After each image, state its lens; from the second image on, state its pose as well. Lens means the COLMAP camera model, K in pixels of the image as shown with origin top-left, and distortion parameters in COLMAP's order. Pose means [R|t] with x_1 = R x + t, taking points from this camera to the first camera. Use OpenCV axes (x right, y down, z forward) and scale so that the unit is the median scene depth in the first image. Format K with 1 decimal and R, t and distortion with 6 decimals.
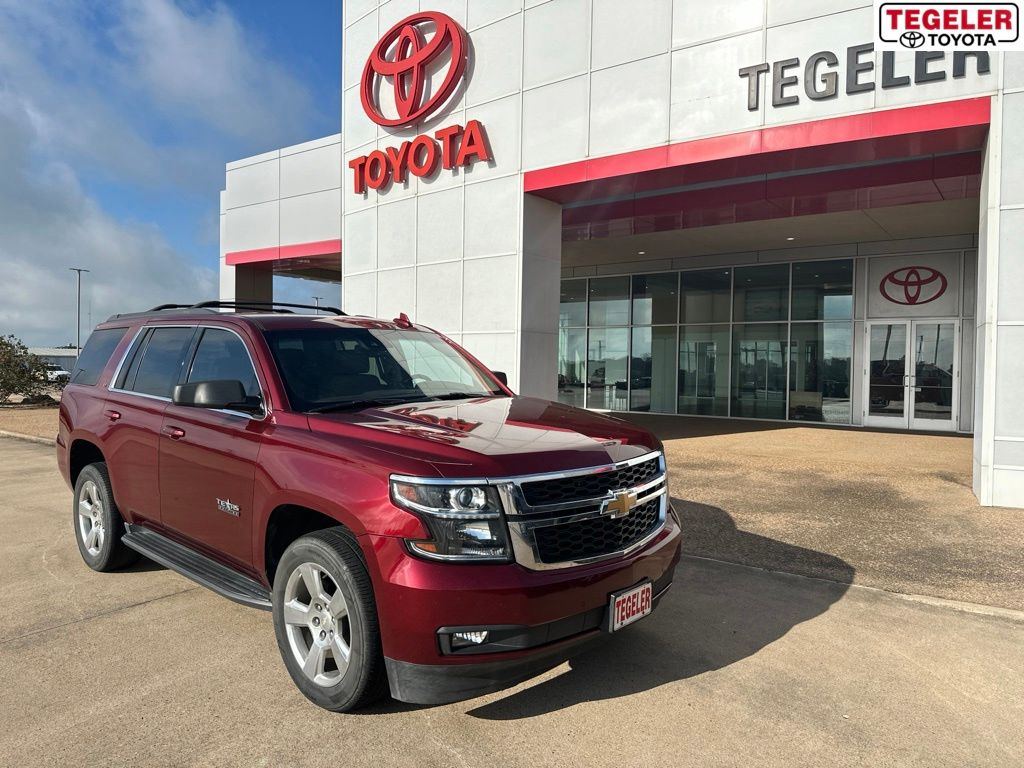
lens RADIAL K [[757.7, 0, 498.8], [0, 757.7, 377.7], [0, 0, 1]] dist [0.008522, -0.024216]
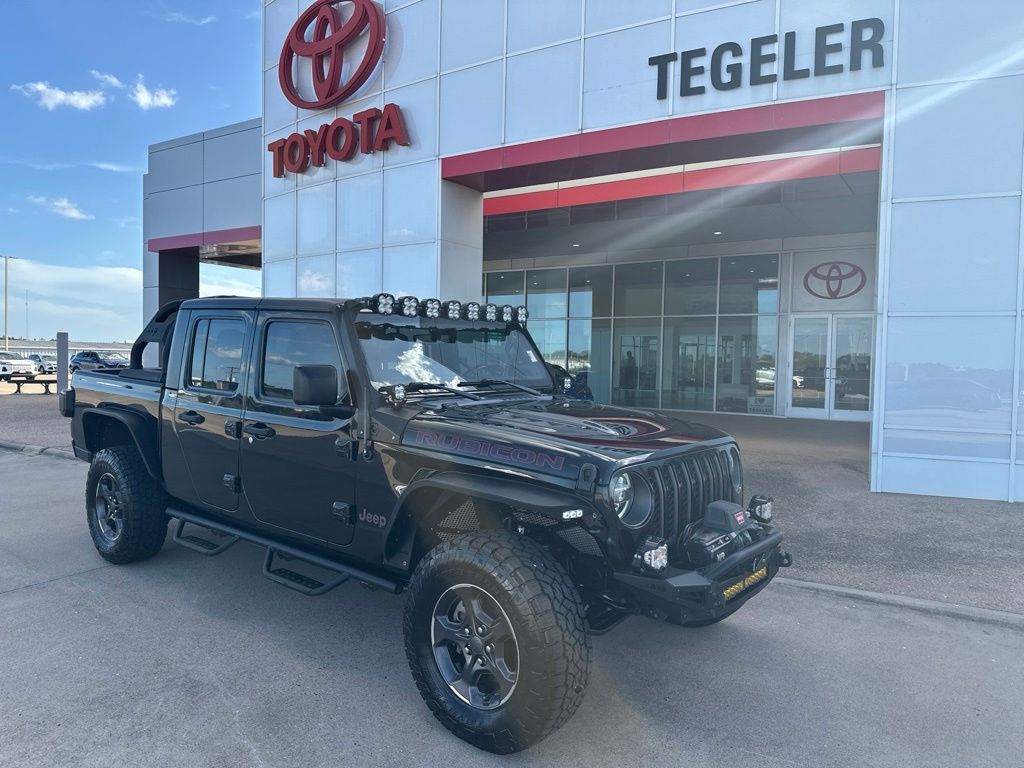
lens RADIAL K [[759.6, 0, 514.6], [0, 759.6, 384.6], [0, 0, 1]] dist [-0.002782, -0.006093]
pose [[0.997227, 0.001447, 0.074410, 0.051400], [-0.002634, 0.999871, 0.015853, 0.005817], [-0.074378, -0.016005, 0.997102, 0.008439]]
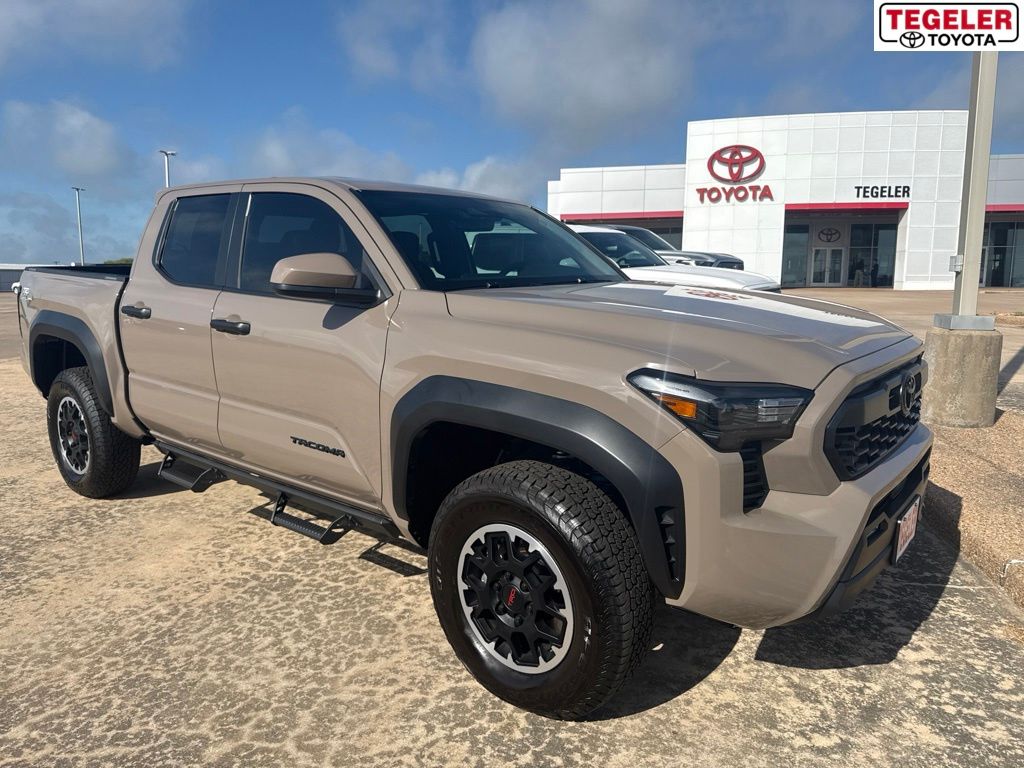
lens RADIAL K [[758.2, 0, 512.0], [0, 758.2, 384.0], [0, 0, 1]] dist [-0.001597, -0.079267]
pose [[0.905570, -0.076535, 0.417236, -2.306229], [0.026420, 0.991856, 0.124595, 0.061461], [-0.423374, -0.101806, 0.900217, -1.442376]]
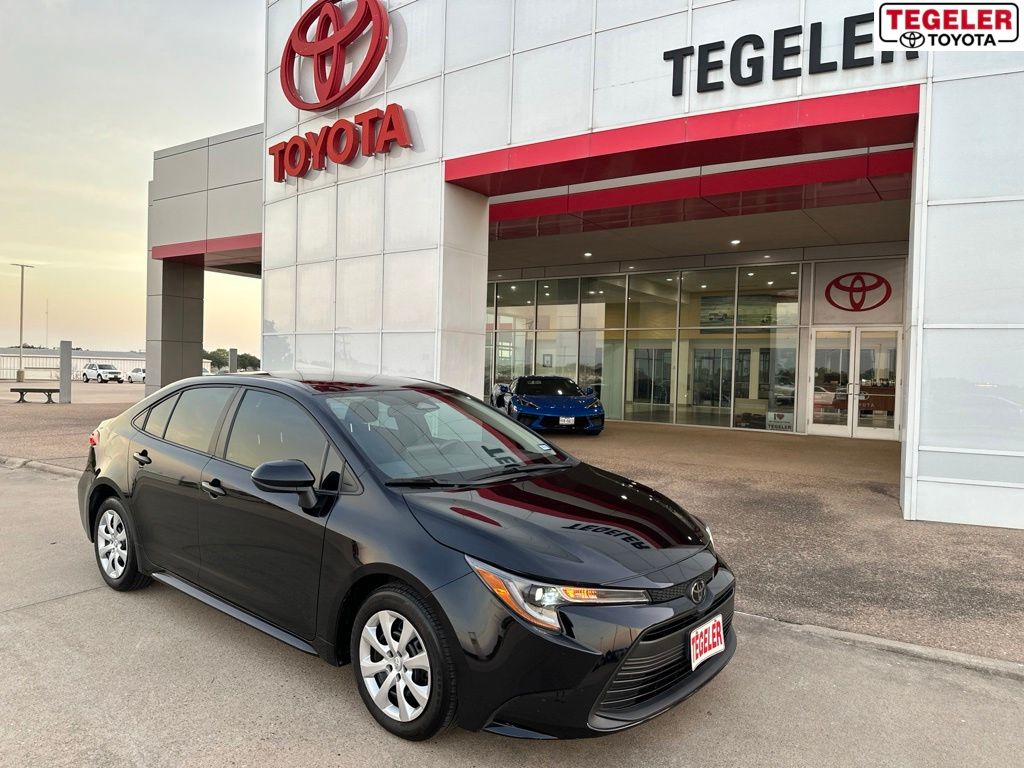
lens RADIAL K [[761.2, 0, 512.0], [0, 761.2, 384.0], [0, 0, 1]] dist [-0.008958, -0.002344]
pose [[0.998562, 0.010946, 0.052475, 0.064923], [-0.010932, 0.999940, -0.000560, 0.004359], [-0.052478, -0.000015, 0.998622, 0.055315]]
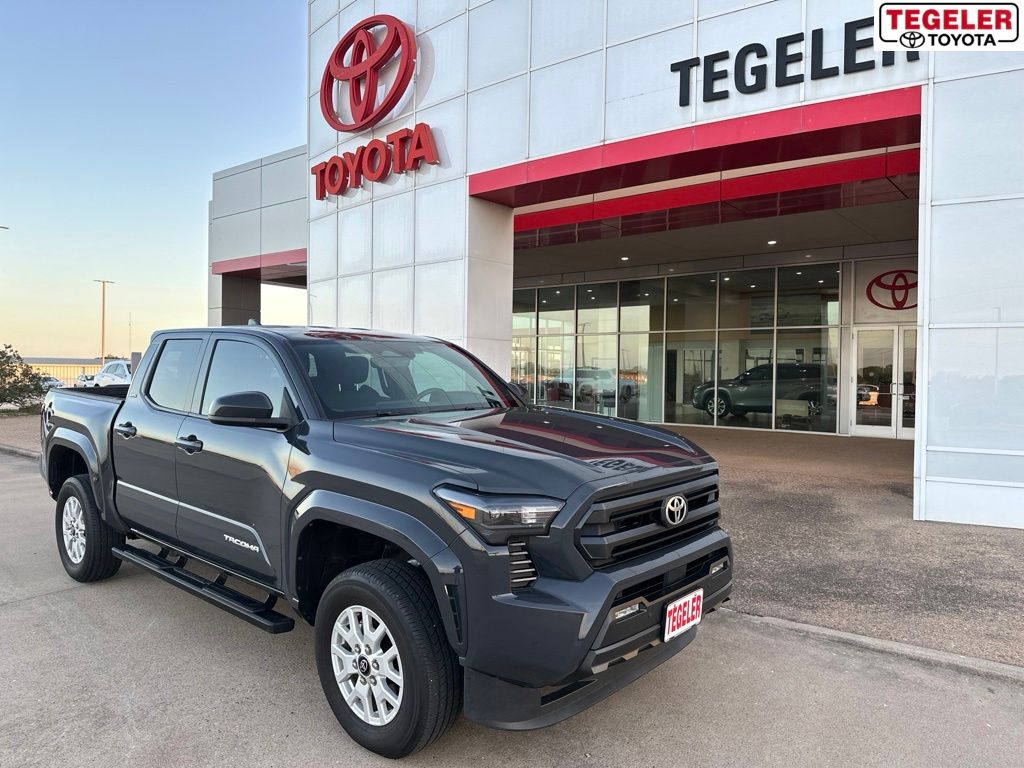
lens RADIAL K [[759.3, 0, 505.7], [0, 759.3, 379.9], [0, 0, 1]] dist [-0.002748, -0.007293]
pose [[0.999224, -0.001645, -0.039359, 0.110149], [0.001241, 0.999946, -0.010280, 0.002952], [0.039374, 0.010223, 0.999172, 0.025121]]
